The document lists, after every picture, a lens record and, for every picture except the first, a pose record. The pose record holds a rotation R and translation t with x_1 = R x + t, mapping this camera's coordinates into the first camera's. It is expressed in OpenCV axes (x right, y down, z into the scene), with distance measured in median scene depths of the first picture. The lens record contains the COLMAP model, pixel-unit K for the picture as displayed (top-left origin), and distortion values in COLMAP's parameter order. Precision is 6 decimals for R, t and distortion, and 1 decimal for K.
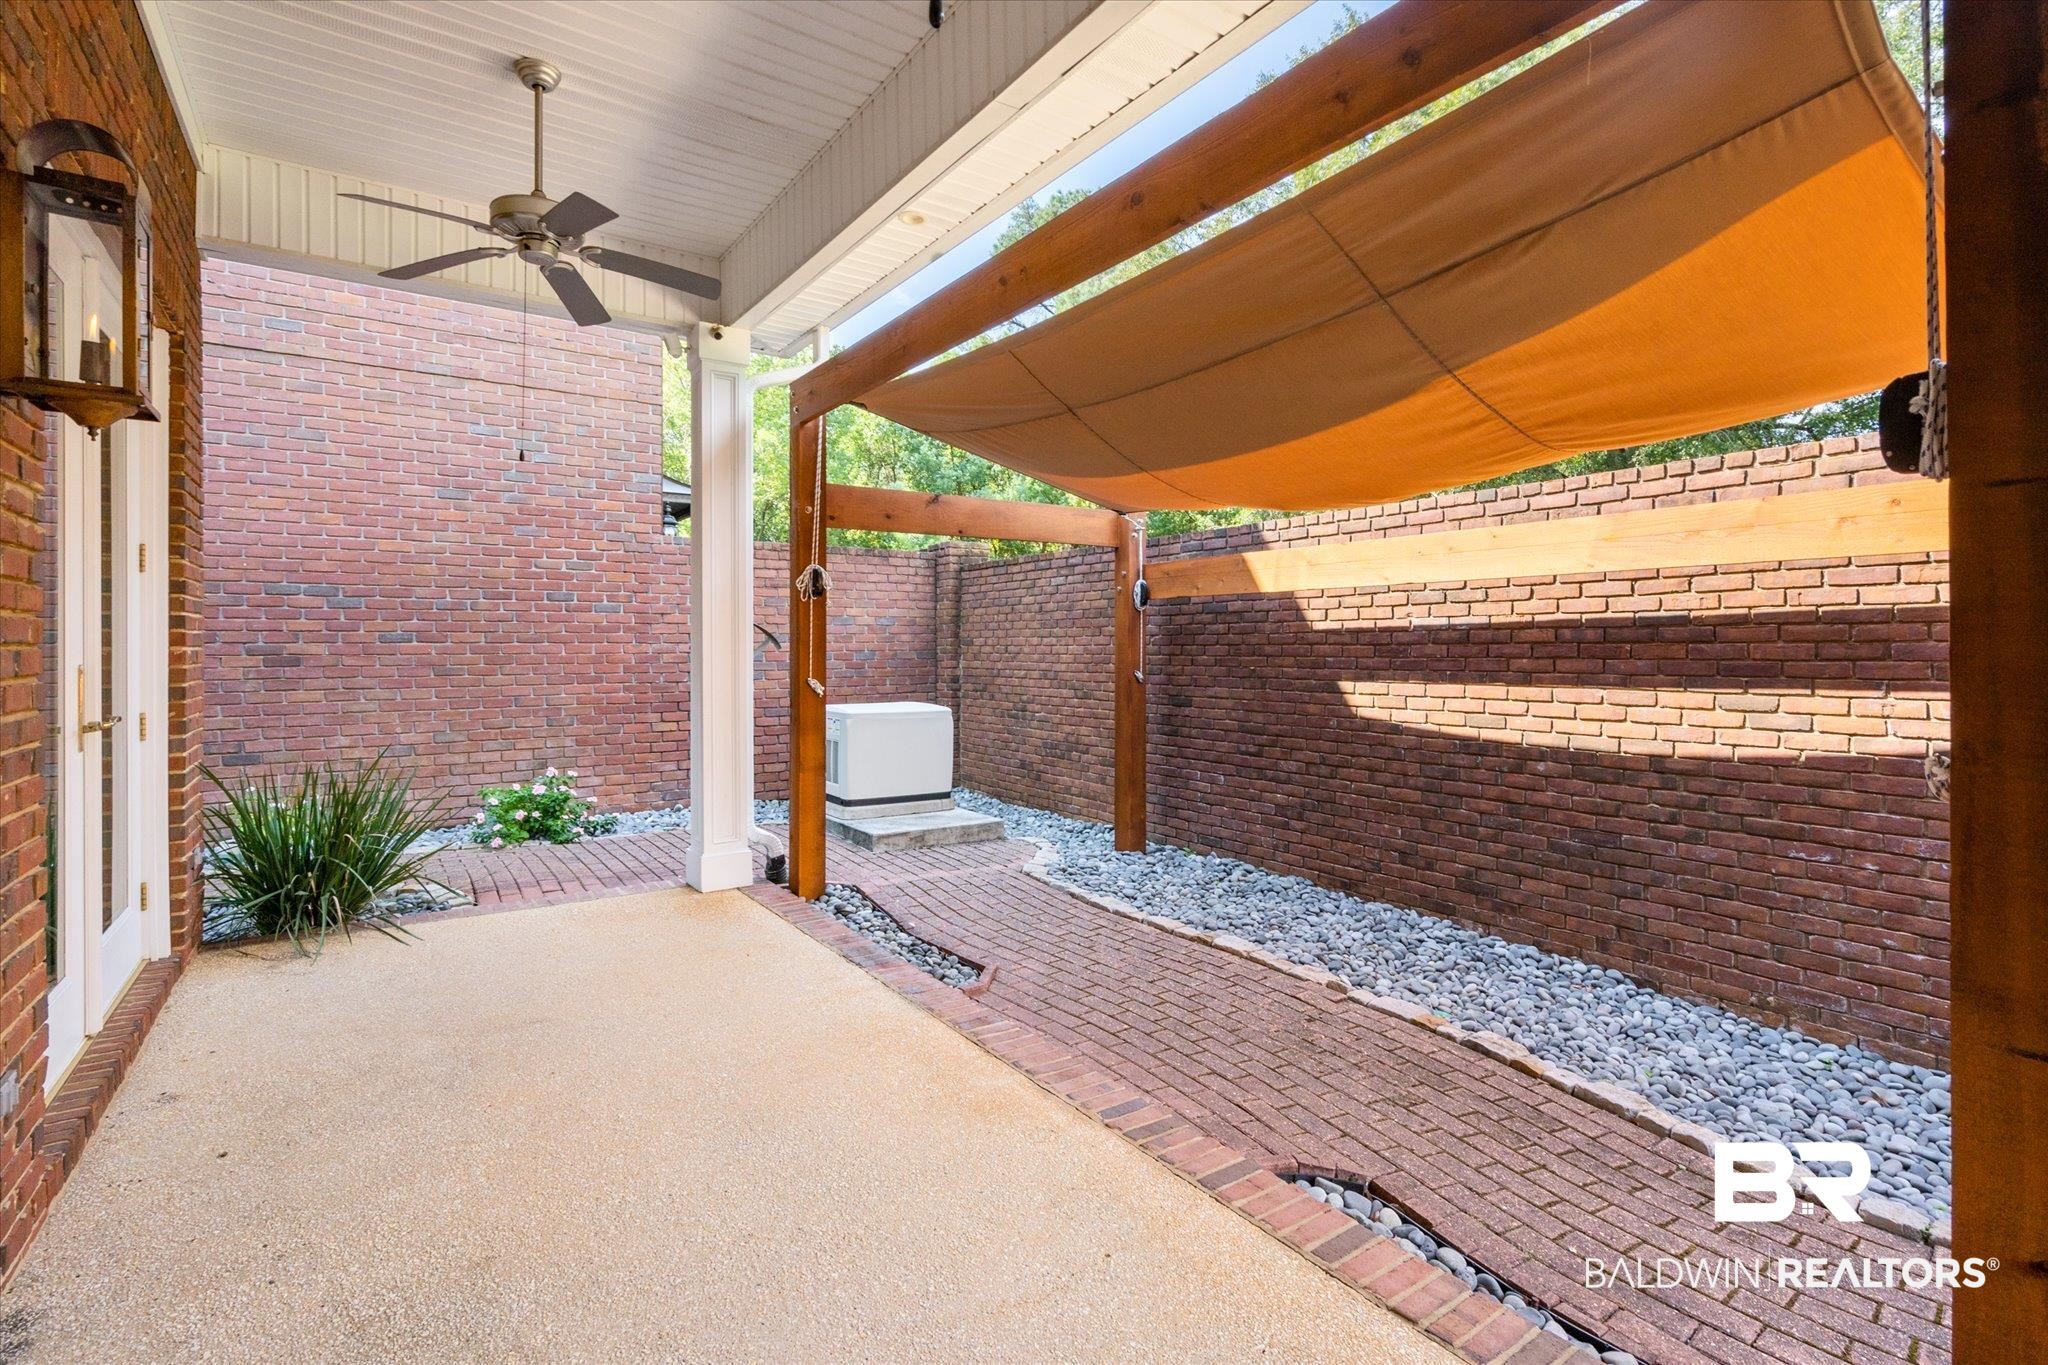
lens RADIAL K [[947.0, 0, 1026.4], [0, 947.0, 644.2], [0, 0, 1]] dist [-0.005326, 0.002720]
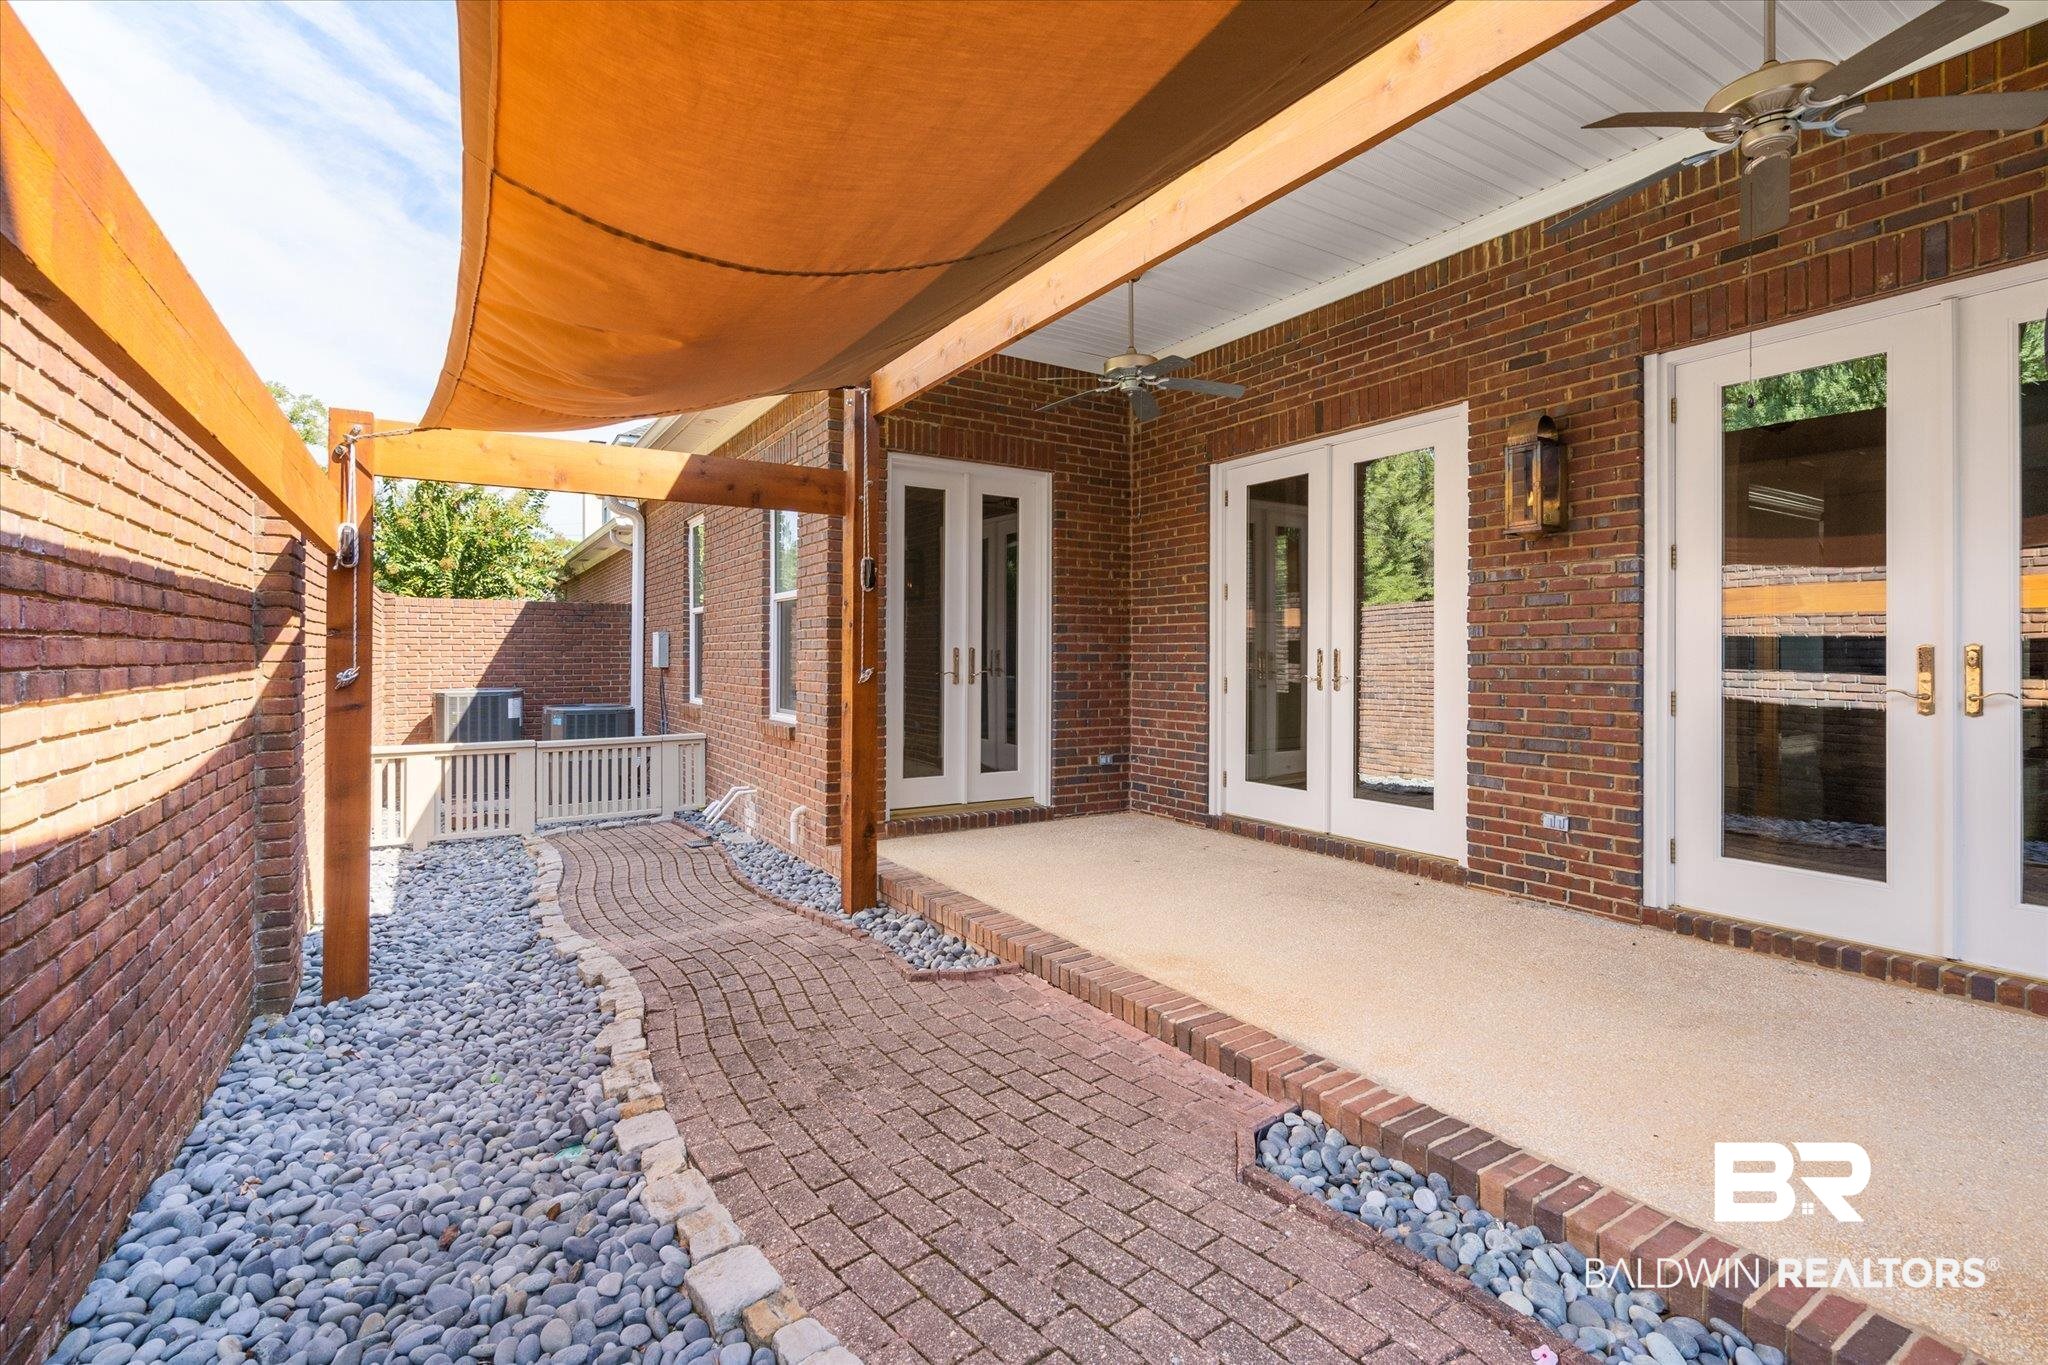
lens RADIAL K [[947.0, 0, 1023.0], [0, 947.0, 664.7], [0, 0, 1]] dist [-0.005326, 0.002720]
pose [[-0.998786, -0.000079, 0.049256, 0.088628], [0.000084, 0.999995, 0.003307, 0.037778], [-0.049256, 0.003307, -0.998781, 1.955965]]
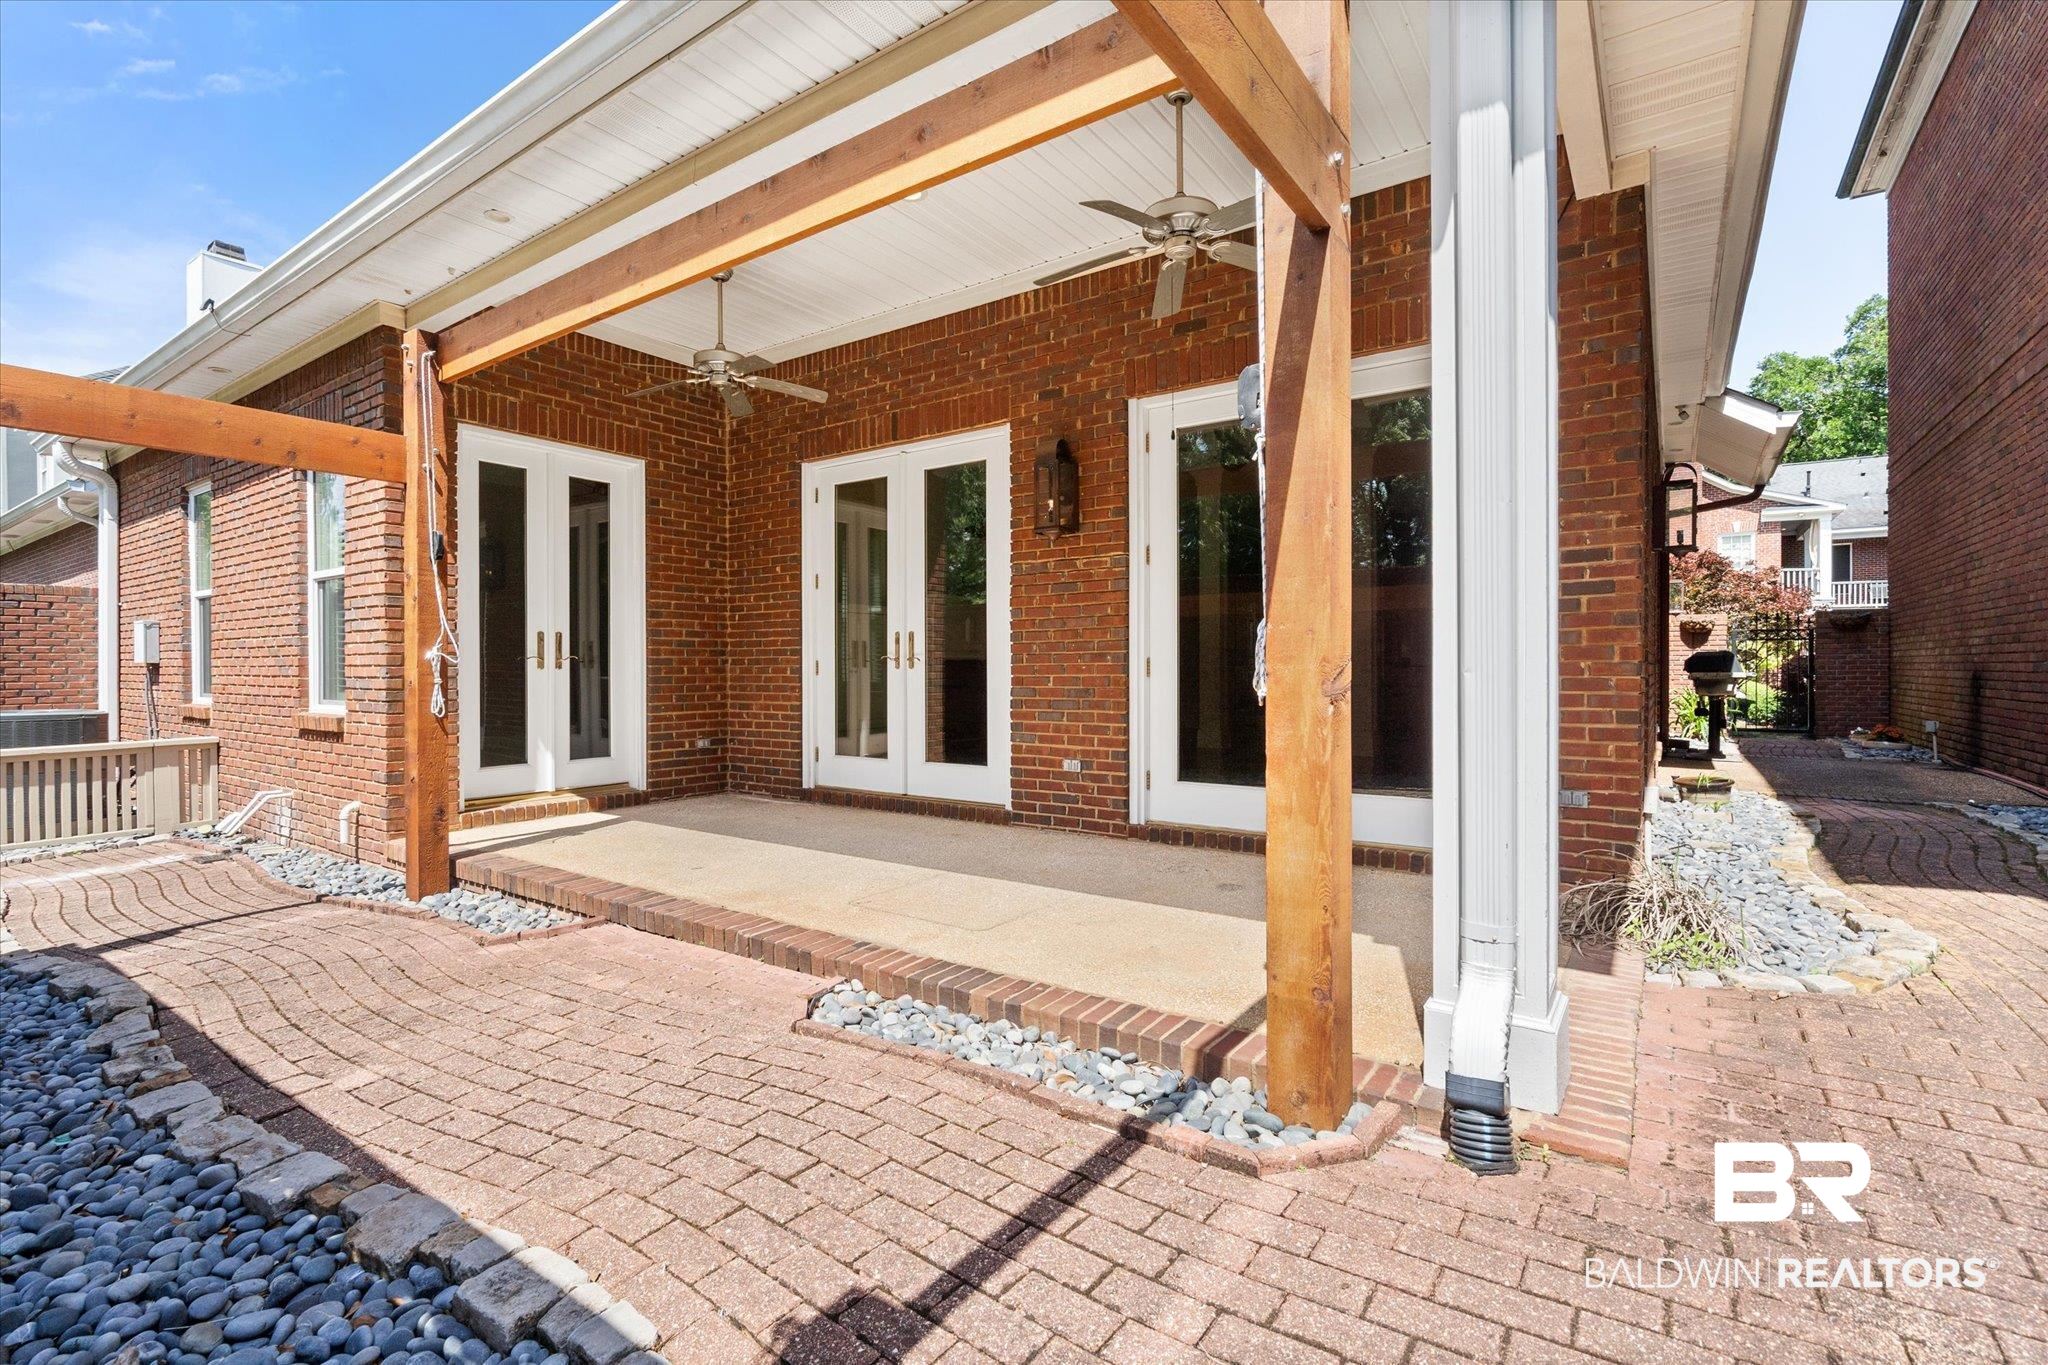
lens RADIAL K [[947.0, 0, 1014.5], [0, 947.0, 682.8], [0, 0, 1]] dist [-0.005326, 0.002720]
pose [[-0.943612, 0.007839, -0.330962, 0.052528], [0.005037, 0.999944, 0.009324, 0.100930], [0.331016, 0.007131, -0.943598, 2.124351]]
